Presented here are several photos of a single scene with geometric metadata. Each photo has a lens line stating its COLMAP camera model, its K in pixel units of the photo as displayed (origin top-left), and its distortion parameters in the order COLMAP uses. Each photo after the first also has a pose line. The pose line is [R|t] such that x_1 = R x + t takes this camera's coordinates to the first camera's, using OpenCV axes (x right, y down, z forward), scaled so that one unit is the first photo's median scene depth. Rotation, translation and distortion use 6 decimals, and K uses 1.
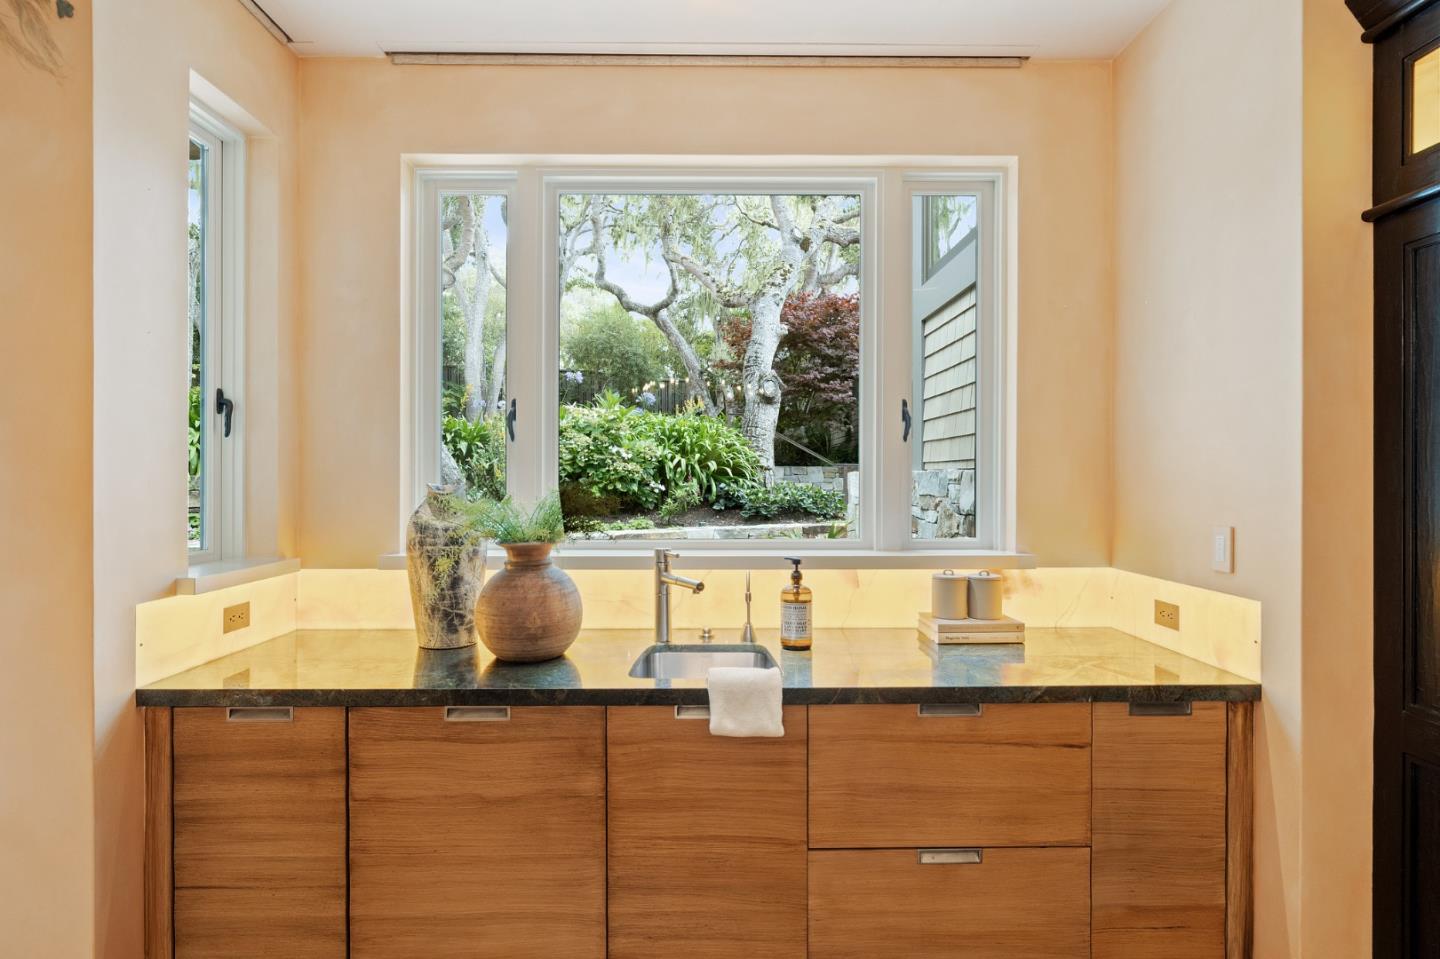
lens RADIAL K [[846.7, 0, 715.6], [0, 846.7, 479.9], [0, 0, 1]] dist [-0.003411, -0.000949]
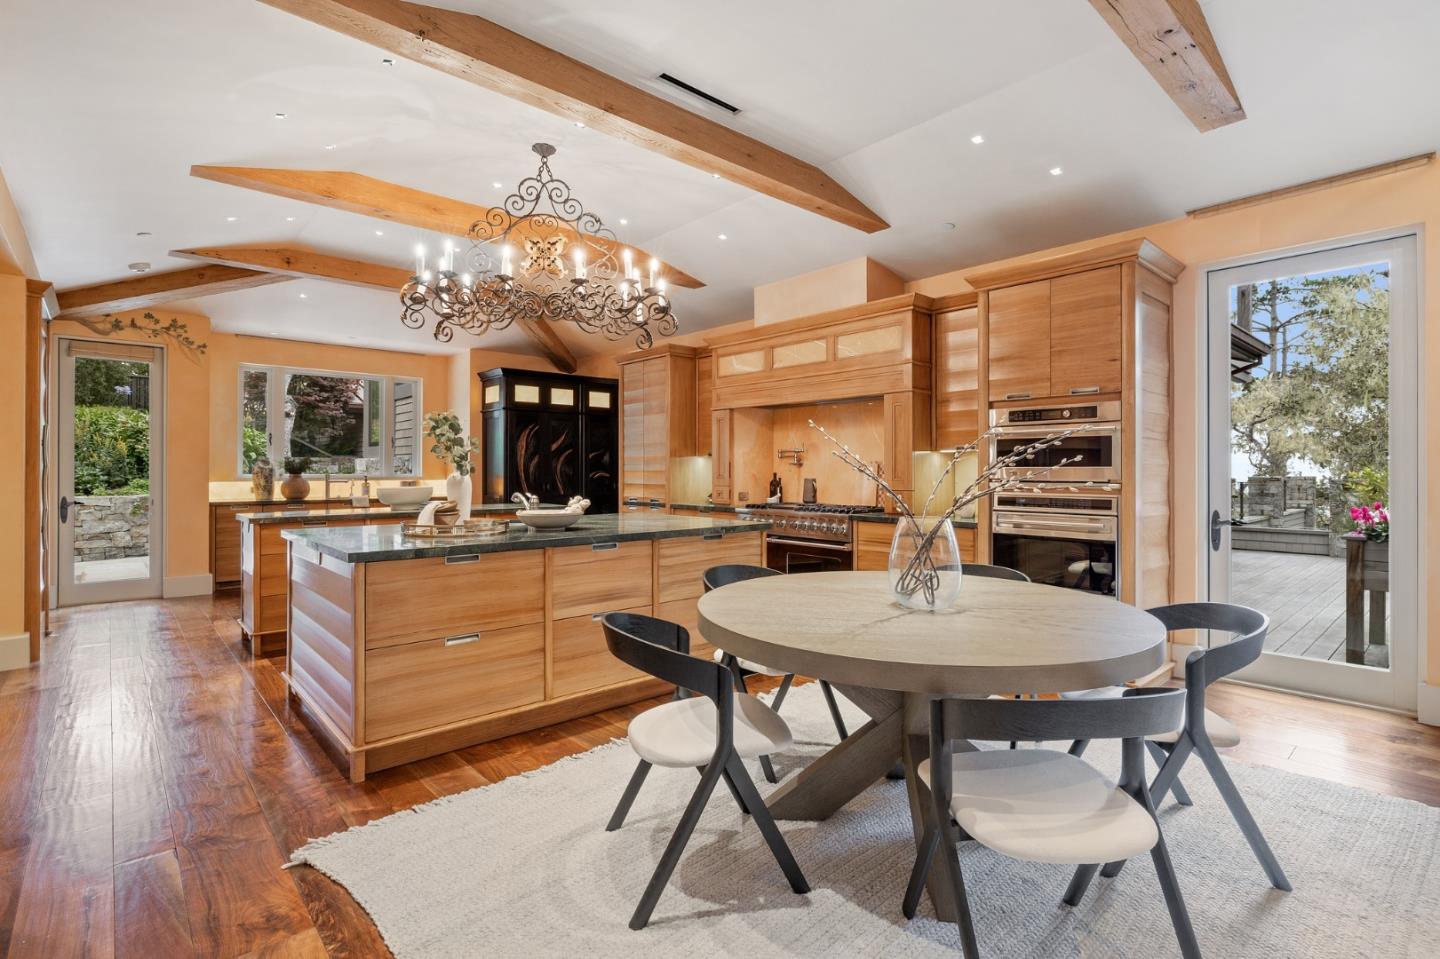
lens RADIAL K [[682.7, 0, 720.1], [0, 682.7, 473.0], [0, 0, 1]] dist [-0.002185, -0.000129]
pose [[0.765893, -0.000728, 0.642967, -0.144512], [-0.000866, 0.999997, 0.002163, 0.014000], [-0.642967, -0.002213, 0.765890, -0.536579]]
